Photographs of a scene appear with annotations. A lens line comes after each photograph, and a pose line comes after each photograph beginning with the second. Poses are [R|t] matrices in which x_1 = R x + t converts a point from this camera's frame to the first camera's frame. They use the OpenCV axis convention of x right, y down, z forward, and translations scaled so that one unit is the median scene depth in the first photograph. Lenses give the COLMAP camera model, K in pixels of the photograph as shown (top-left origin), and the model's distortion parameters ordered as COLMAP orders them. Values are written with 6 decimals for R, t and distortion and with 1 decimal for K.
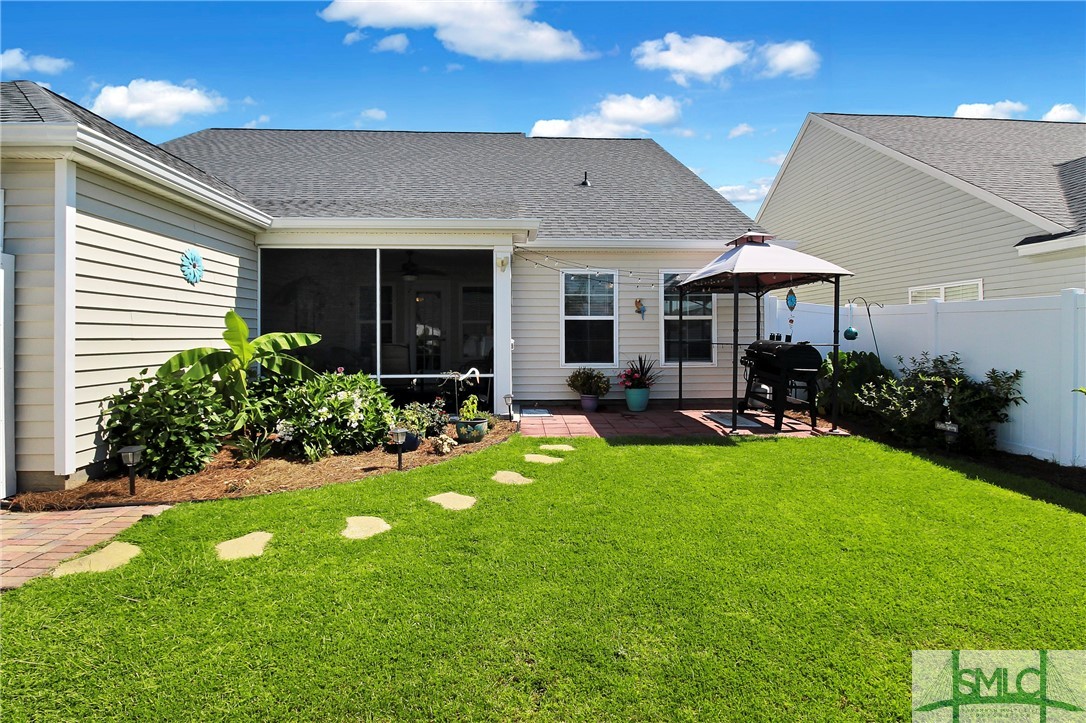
lens RADIAL K [[524.4, 0, 540.8], [0, 524.4, 335.7], [0, 0, 1]] dist [-0.001687, -0.000327]
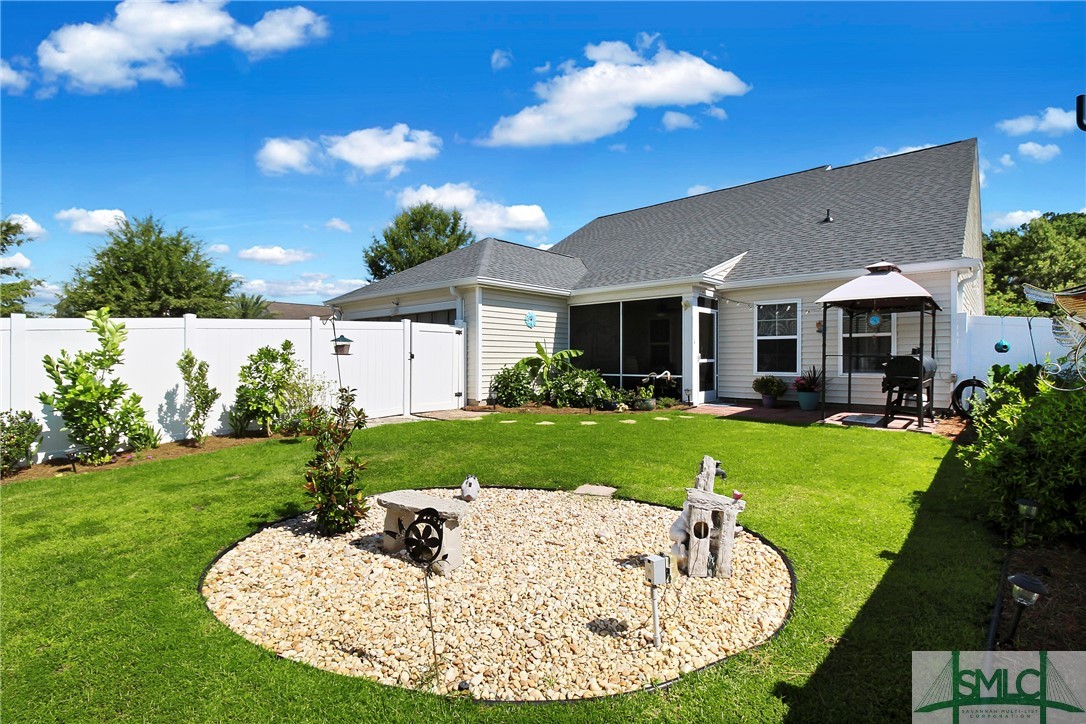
lens RADIAL K [[519.1, 0, 541.6], [0, 519.1, 381.3], [0, 0, 1]] dist [0.000511, -0.012025]
pose [[0.702713, 0.031657, -0.710769, 0.767923], [-0.001884, 0.999089, 0.042636, 0.026300], [0.711471, -0.028622, 0.702132, -0.417776]]
